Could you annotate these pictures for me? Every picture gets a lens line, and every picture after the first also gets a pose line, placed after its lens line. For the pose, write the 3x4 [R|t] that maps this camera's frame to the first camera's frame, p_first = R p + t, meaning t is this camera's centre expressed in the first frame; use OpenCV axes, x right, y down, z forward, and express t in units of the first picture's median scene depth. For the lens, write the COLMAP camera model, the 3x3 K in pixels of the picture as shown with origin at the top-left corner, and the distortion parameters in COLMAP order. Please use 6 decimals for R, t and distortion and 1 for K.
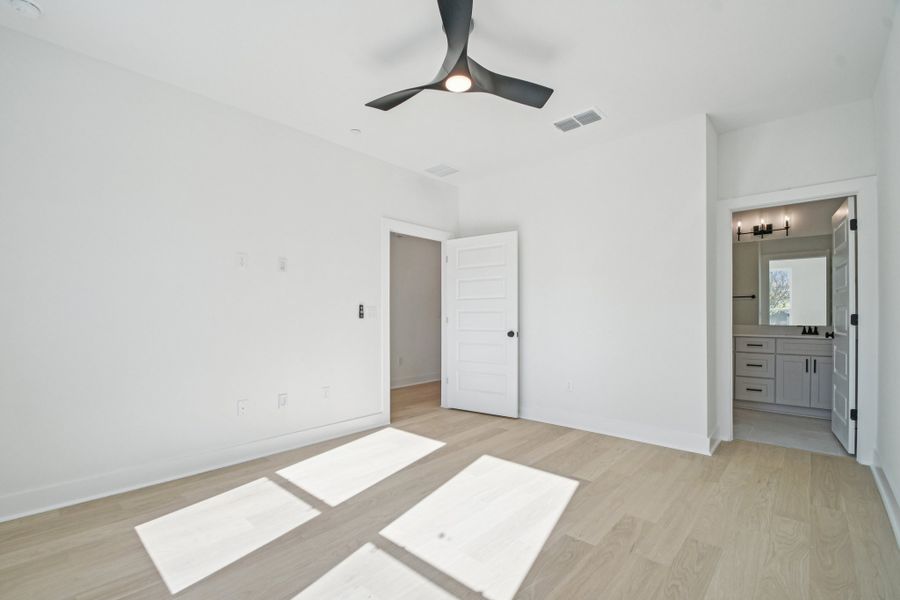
lens RADIAL K [[399.2, 0, 447.4], [0, 399.2, 318.1], [0, 0, 1]] dist [-0.001439, -0.000549]
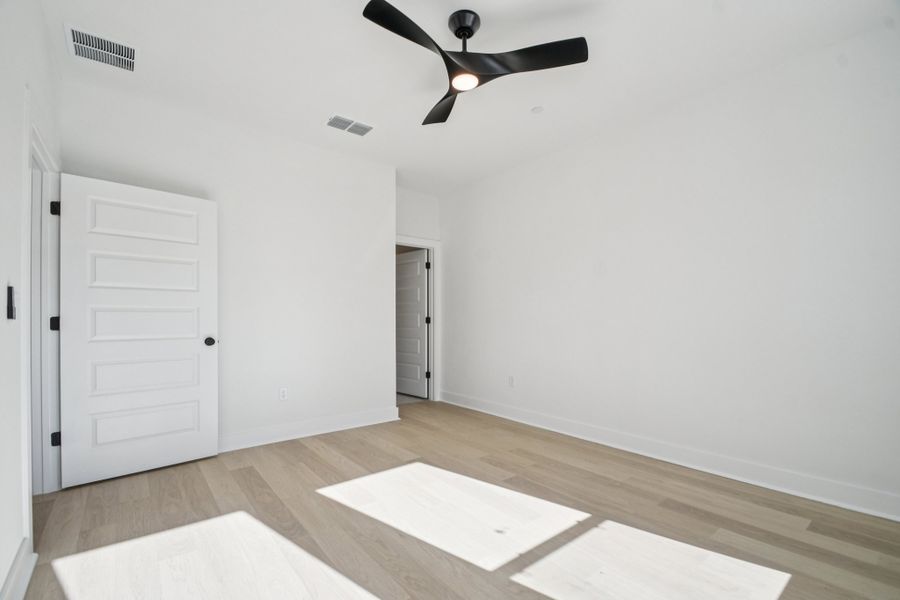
lens RADIAL K [[399.2, 0, 447.4], [0, 399.2, 318.1], [0, 0, 1]] dist [-0.001439, -0.000549]
pose [[0.149128, 0.005630, 0.988802, -0.702282], [0.008936, 0.999935, -0.007041, 0.009163], [-0.988777, 0.009886, 0.149068, 0.663299]]
